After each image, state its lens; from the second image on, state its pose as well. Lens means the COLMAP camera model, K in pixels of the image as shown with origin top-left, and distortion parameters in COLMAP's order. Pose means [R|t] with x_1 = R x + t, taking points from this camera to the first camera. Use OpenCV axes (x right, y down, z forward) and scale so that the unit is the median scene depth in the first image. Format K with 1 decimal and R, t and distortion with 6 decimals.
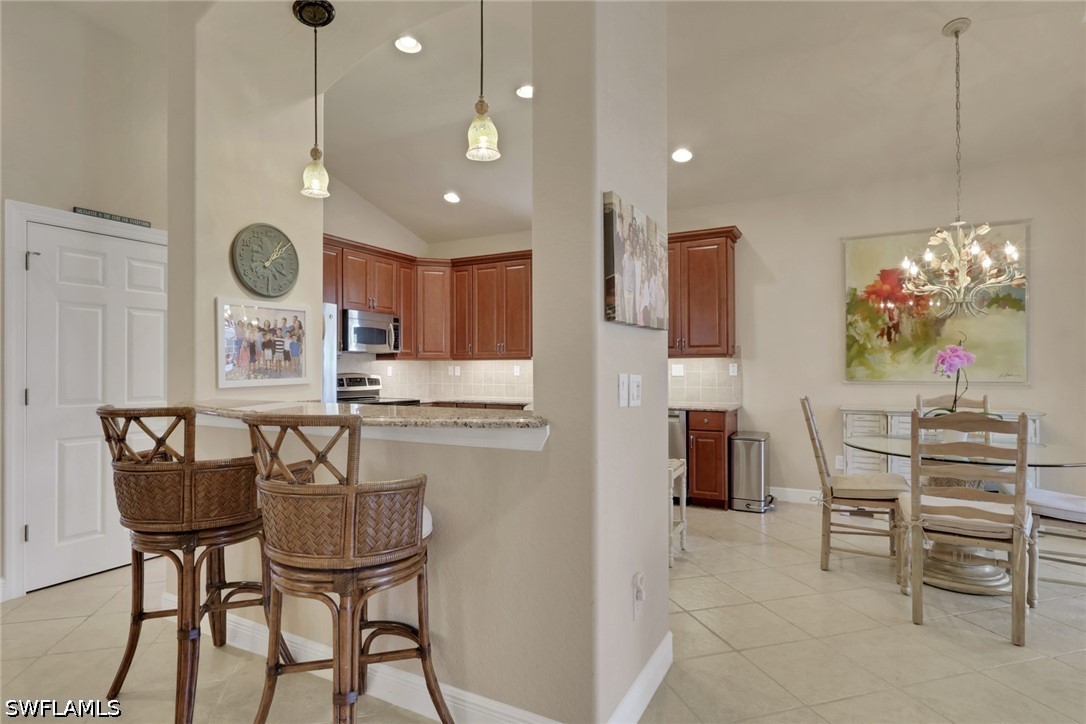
lens RADIAL K [[542.1, 0, 542.8], [0, 542.1, 364.7], [0, 0, 1]] dist [-0.004925, -0.000817]
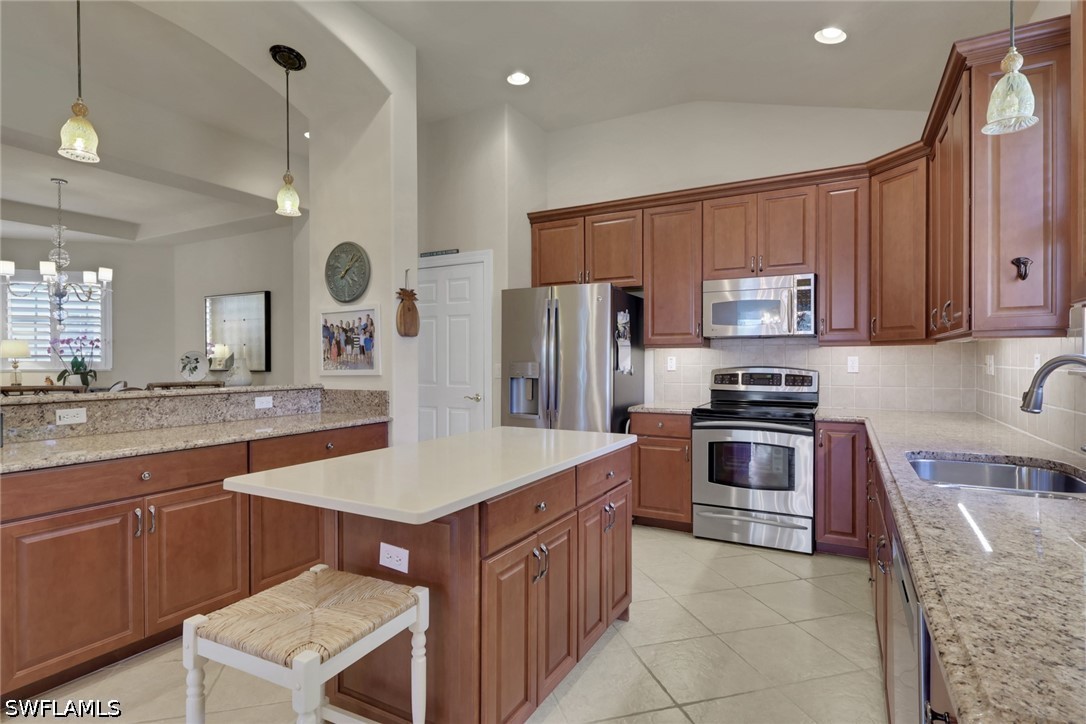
lens RADIAL K [[541.7, 0, 544.0], [0, 541.7, 360.6], [0, 0, 1]] dist [-0.006888, -0.000268]
pose [[0.007727, 0.006847, -0.999947, 0.690794], [0.007698, 0.999947, 0.006907, 0.000989], [0.999941, -0.007751, 0.007674, 1.389621]]
